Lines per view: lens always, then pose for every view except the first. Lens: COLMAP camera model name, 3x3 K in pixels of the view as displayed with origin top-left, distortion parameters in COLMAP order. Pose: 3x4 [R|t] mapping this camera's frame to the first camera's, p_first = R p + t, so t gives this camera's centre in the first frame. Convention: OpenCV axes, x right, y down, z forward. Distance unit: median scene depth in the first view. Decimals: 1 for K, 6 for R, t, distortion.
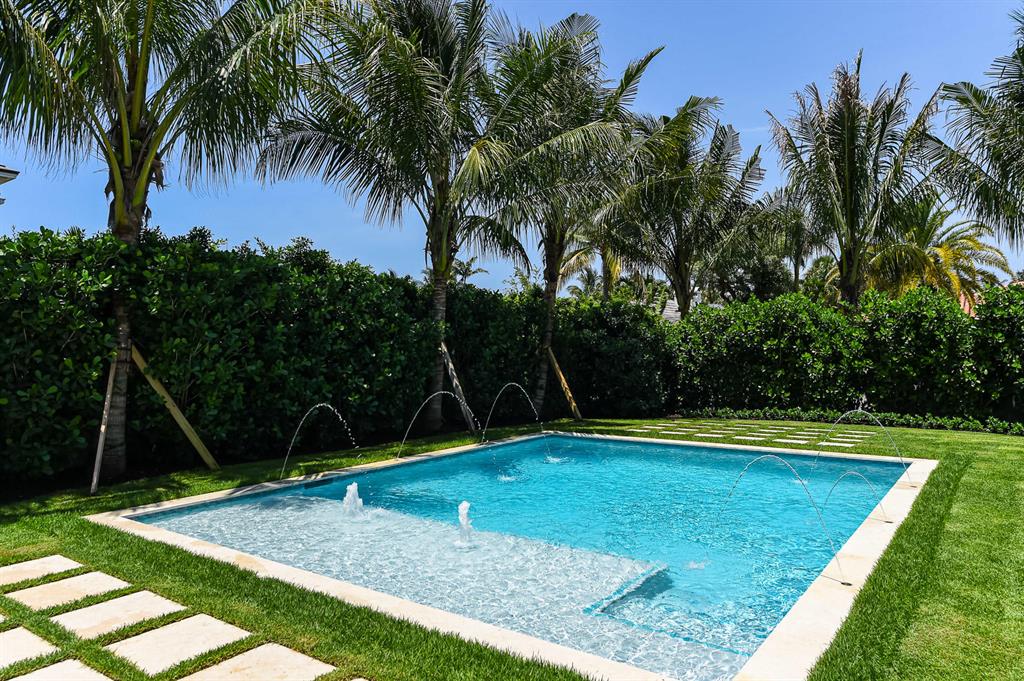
lens RADIAL K [[666.0, 0, 512.0], [0, 666.0, 340.5], [0, 0, 1]] dist [0.002484, 0.001059]
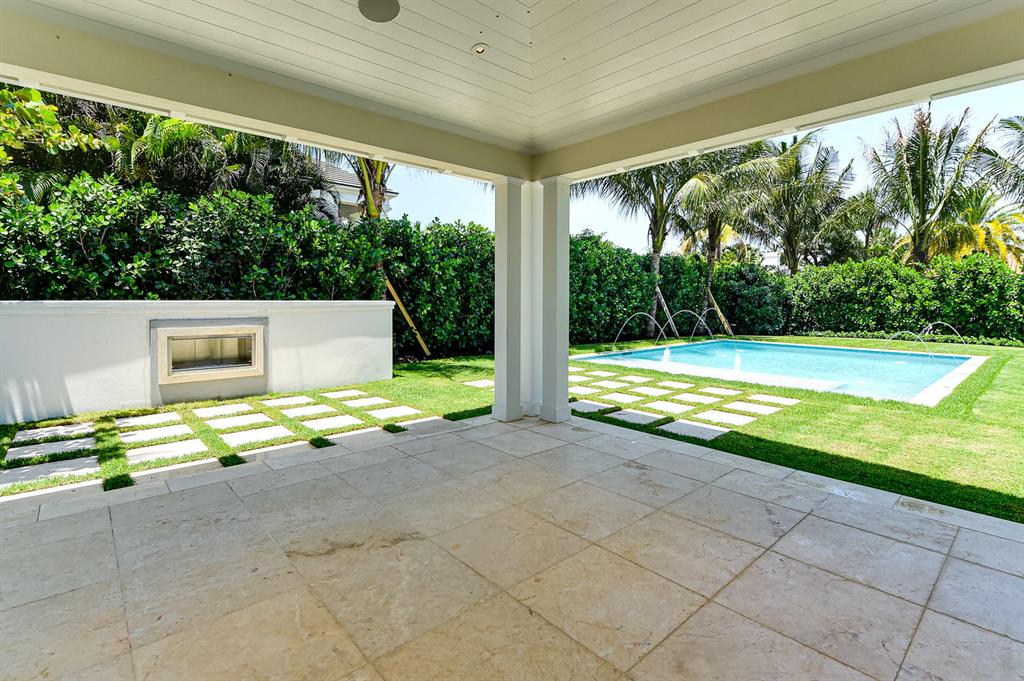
lens RADIAL K [[481.9, 0, 508.9], [0, 481.9, 299.8], [0, 0, 1]] dist [-0.001085, 0.000582]
pose [[0.978138, 0.013167, -0.207538, -0.197431], [-0.009410, 0.999774, 0.019080, 0.014848], [0.207742, -0.016710, 0.978041, -0.289846]]
